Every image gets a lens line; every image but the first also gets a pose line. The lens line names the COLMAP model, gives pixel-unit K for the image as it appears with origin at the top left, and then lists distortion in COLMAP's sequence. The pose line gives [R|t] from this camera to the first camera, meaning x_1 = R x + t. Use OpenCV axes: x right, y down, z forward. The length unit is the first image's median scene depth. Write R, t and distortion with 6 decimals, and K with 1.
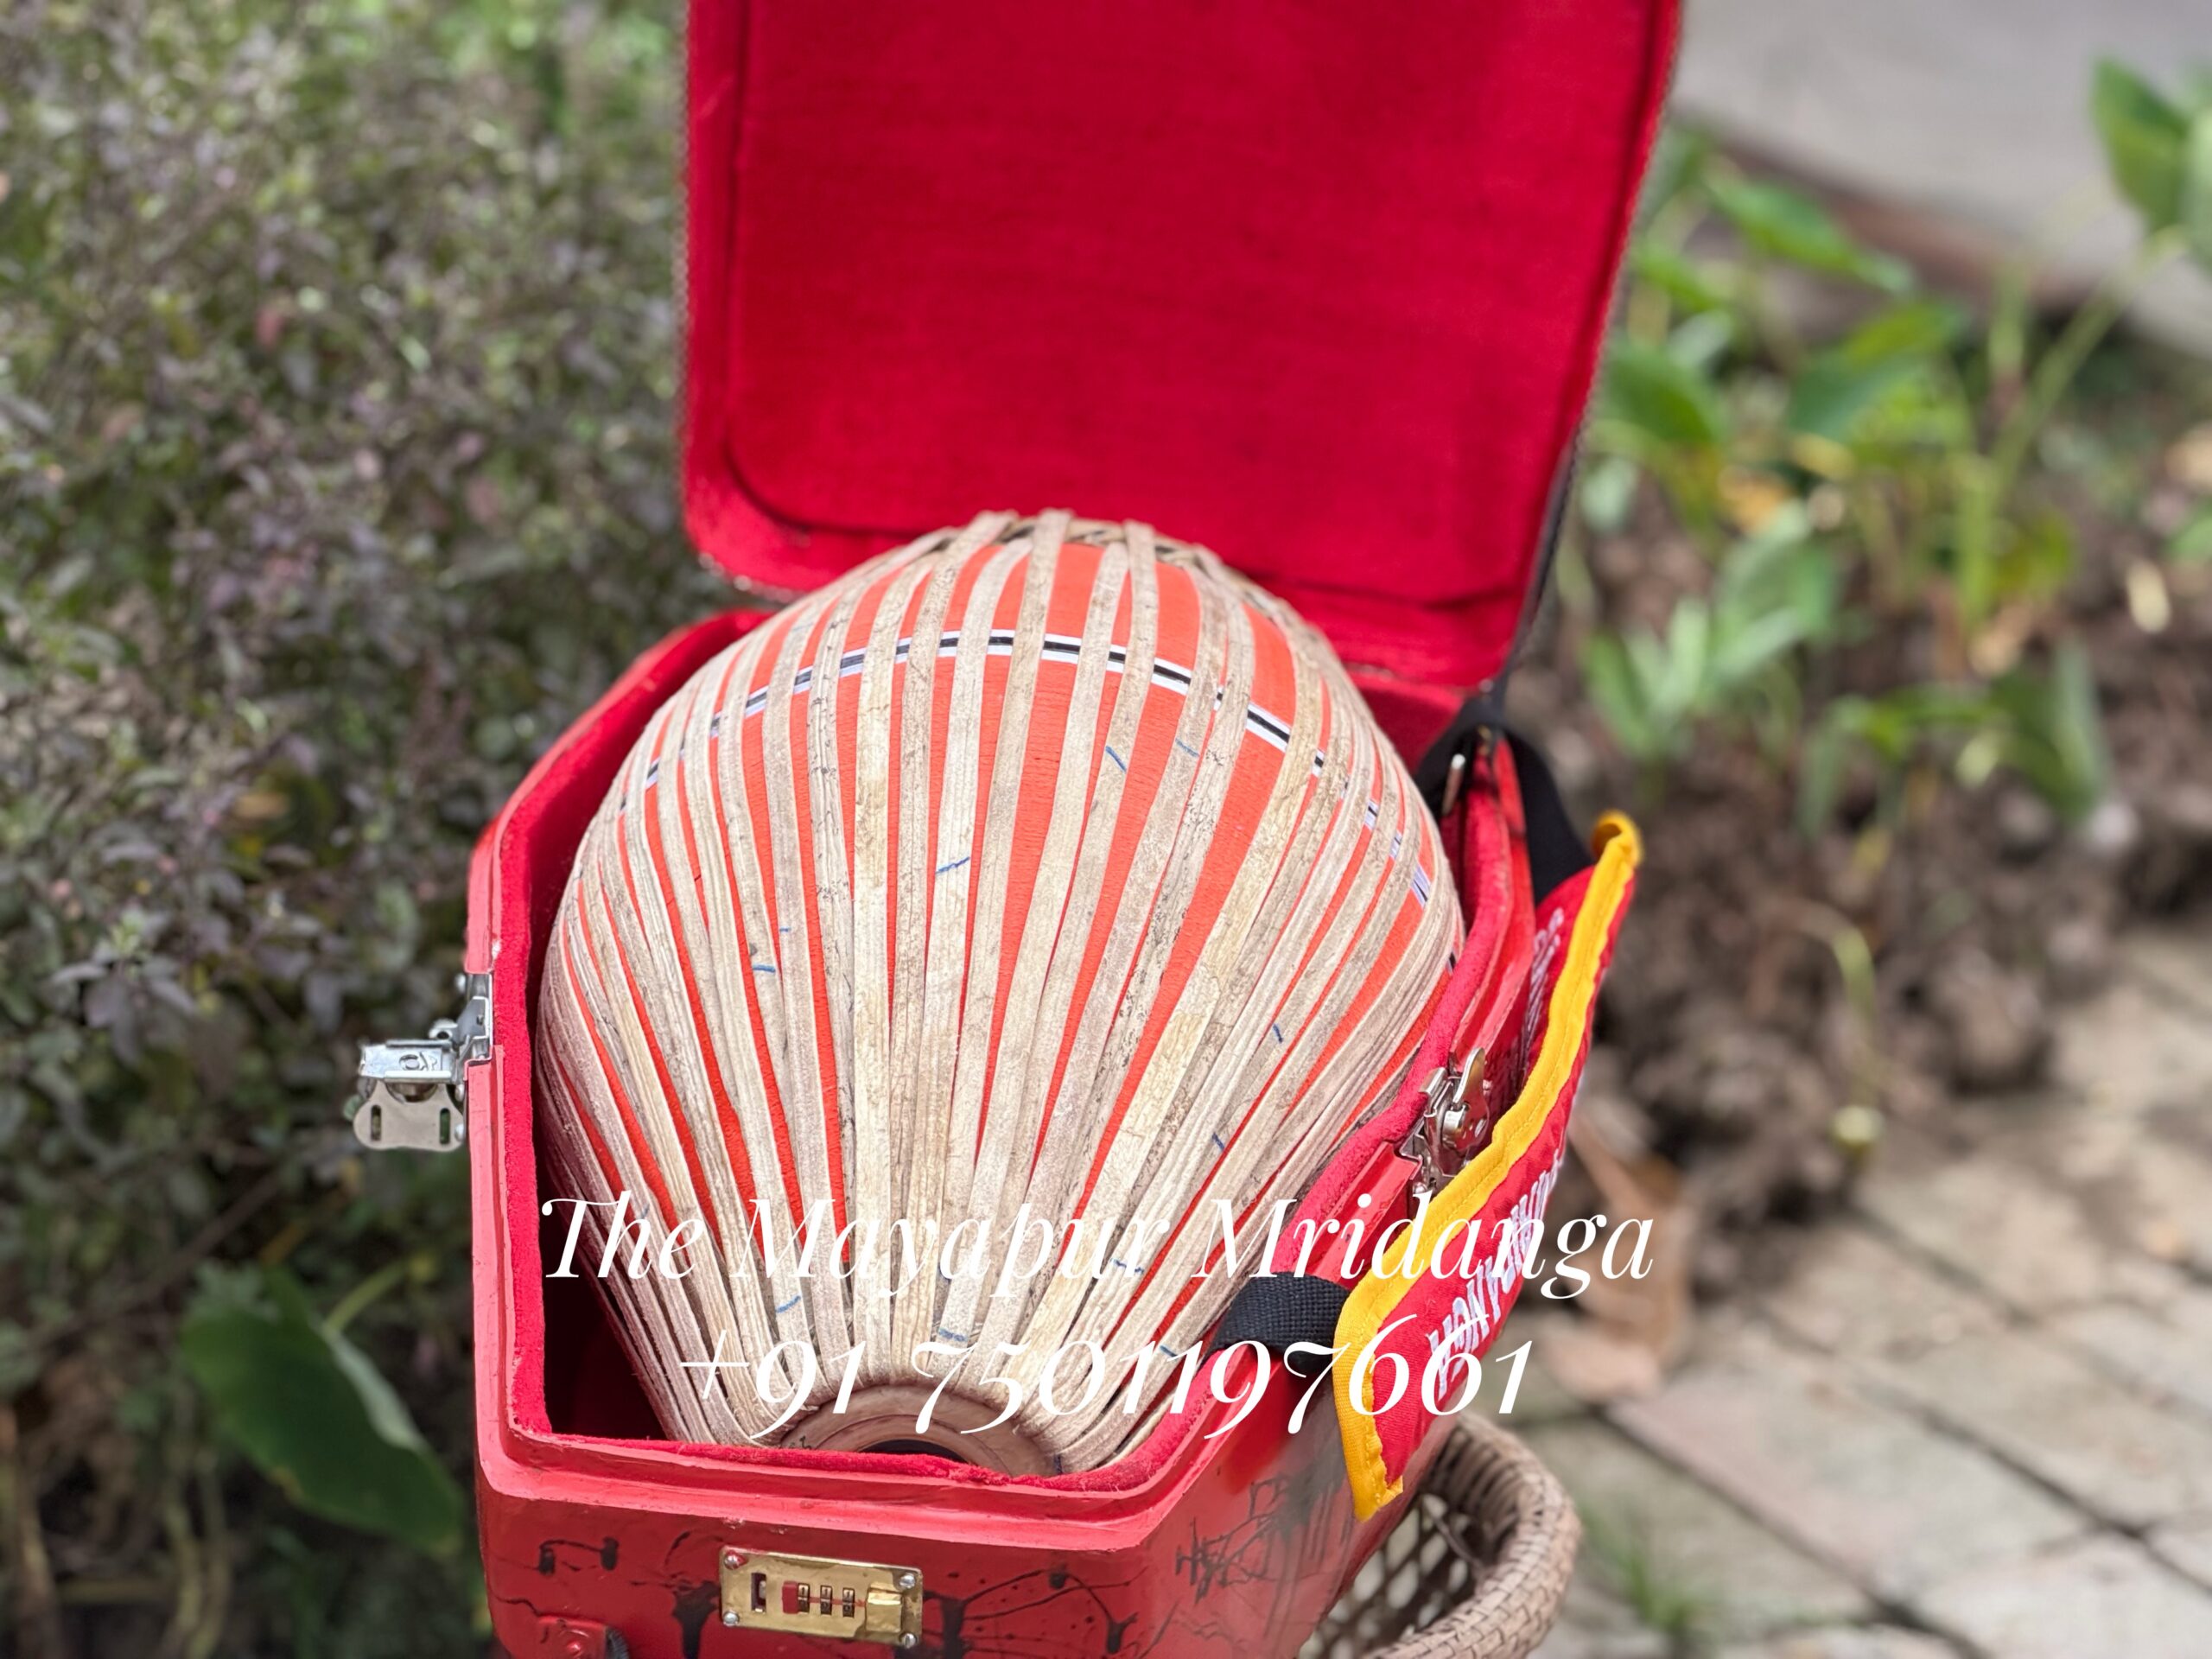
lens RADIAL K [[6724.6, 0, 1112.8], [0, 6724.6, 833.4], [0, 0, 1]] dist [0.226016, 0.000000]
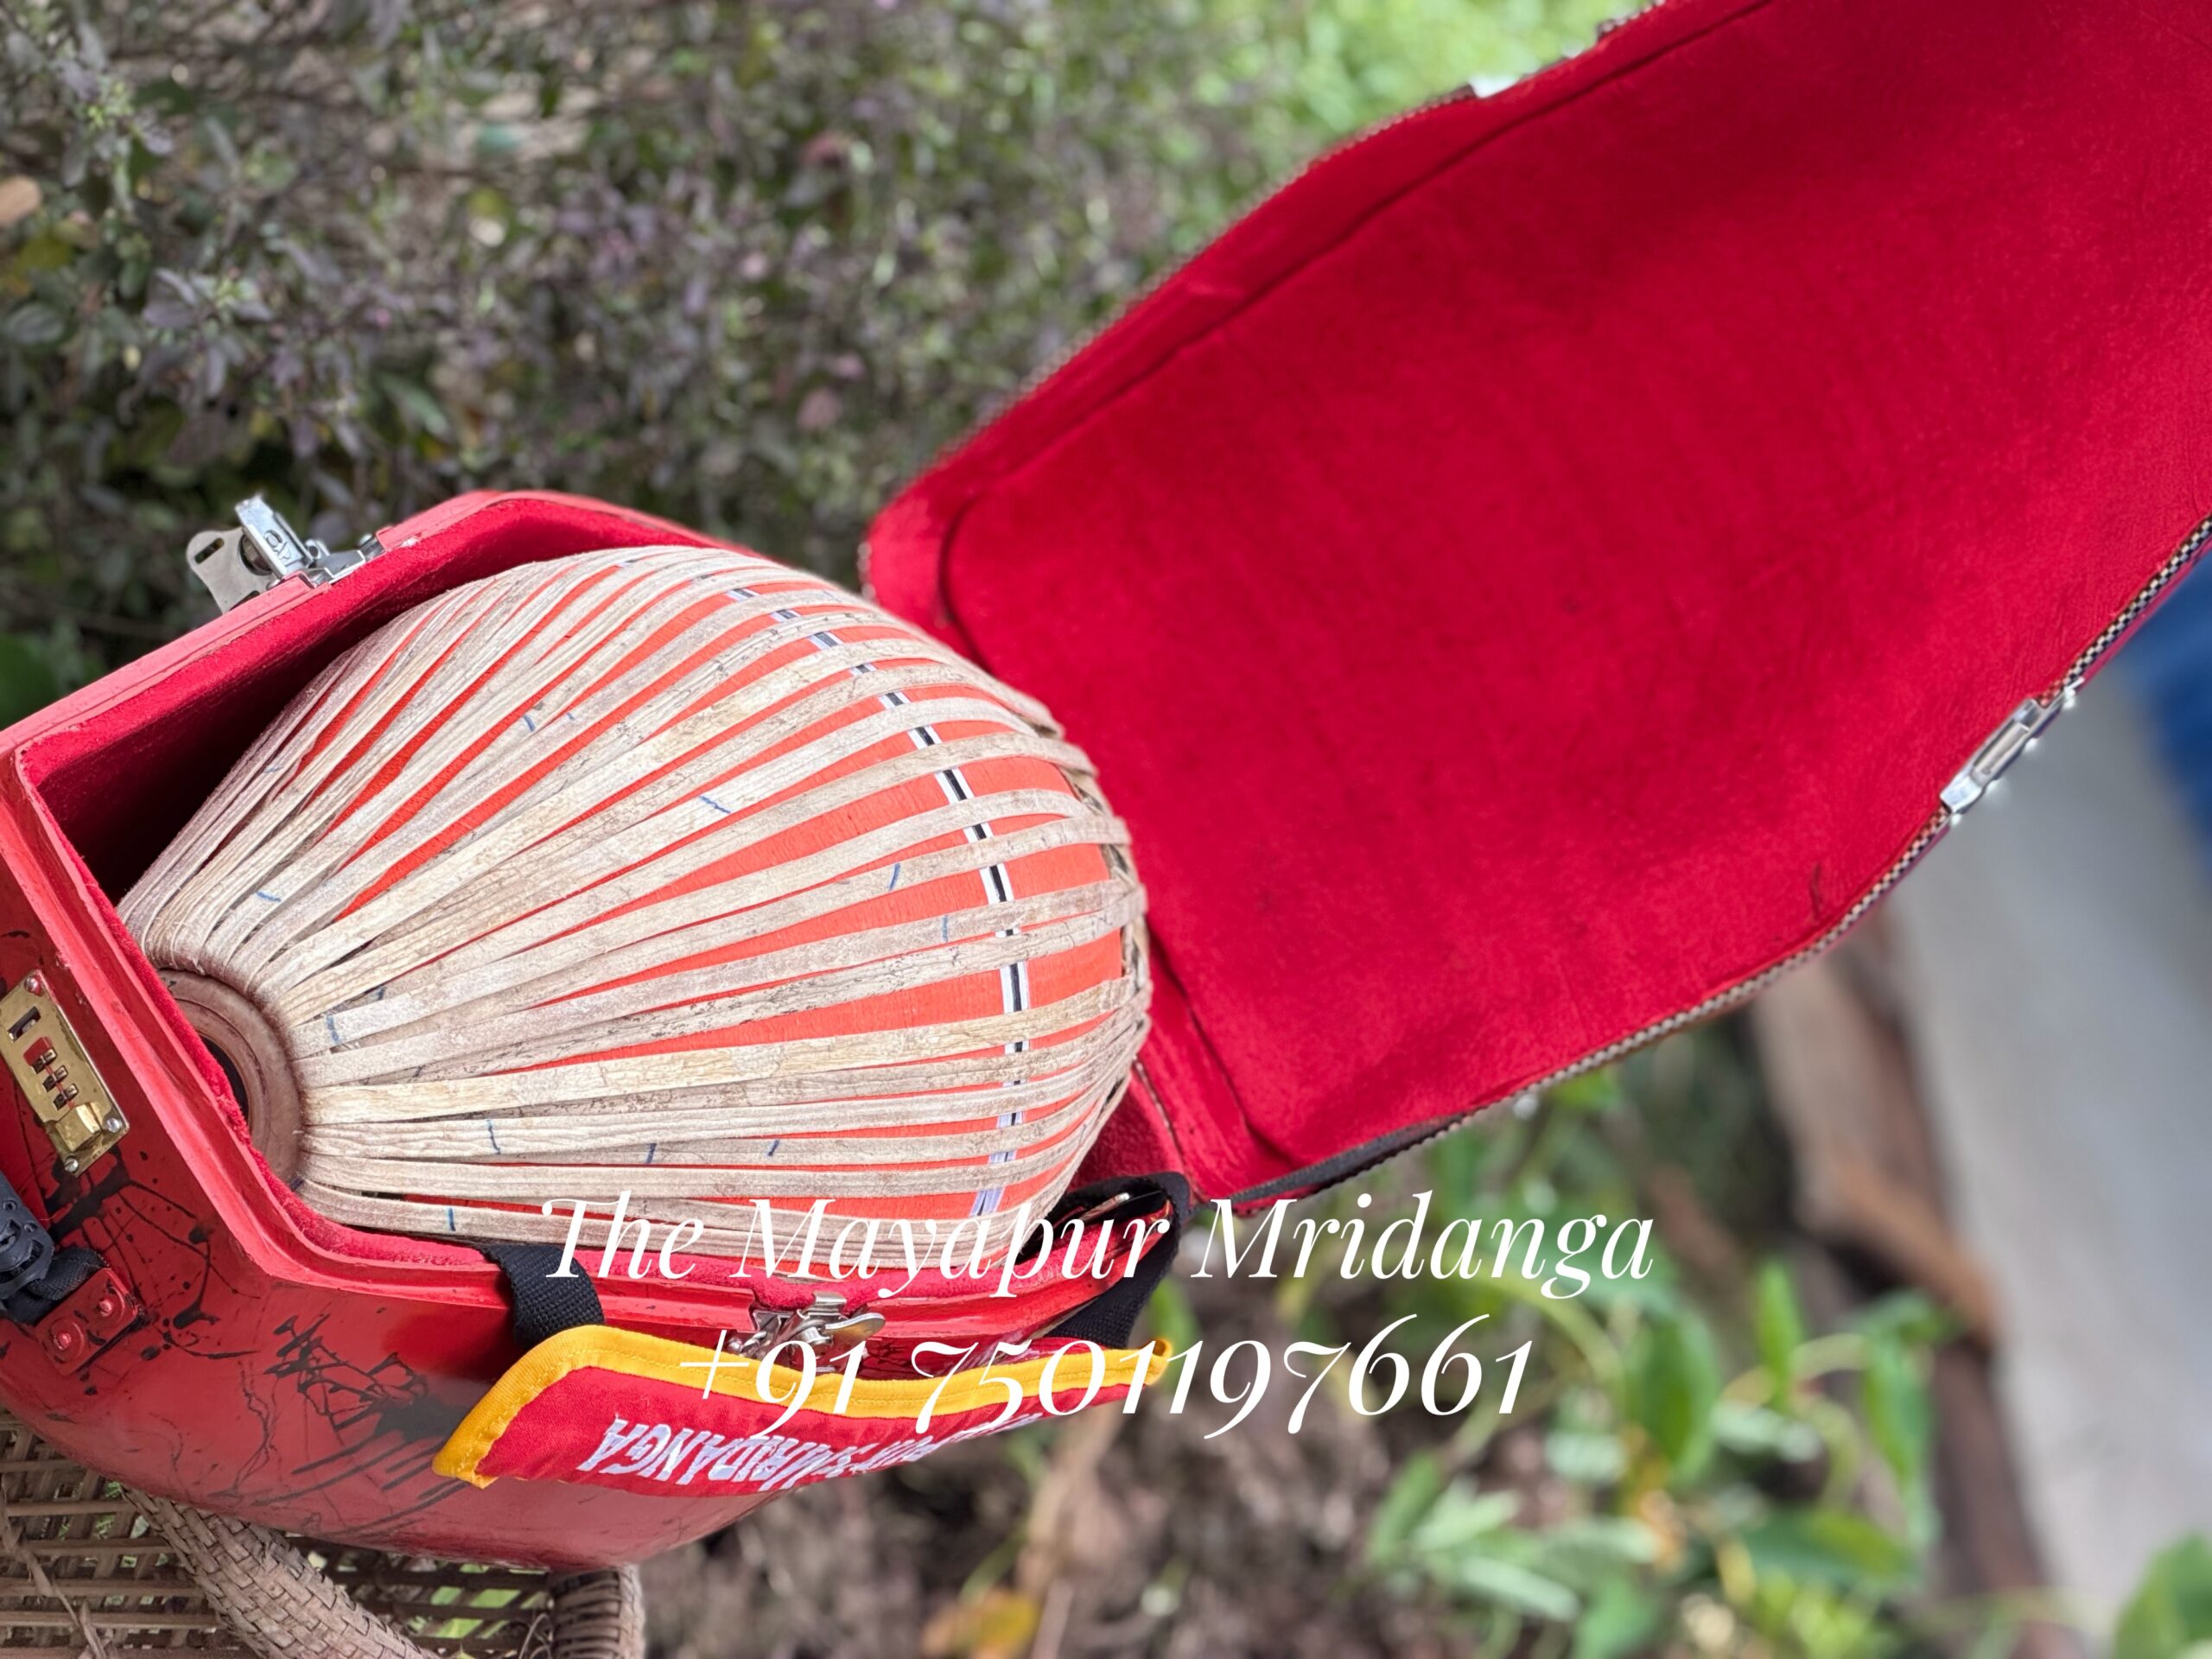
lens RADIAL K [[6724.6, 0, 1108.5], [0, 6724.6, 826.3], [0, 0, 1]] dist [0.226016, 0.000000]
pose [[0.606026, 0.786730, -0.117423, 0.139907], [-0.795040, 0.603791, -0.057861, 0.018746], [0.025378, 0.128421, 0.991395, -0.045867]]
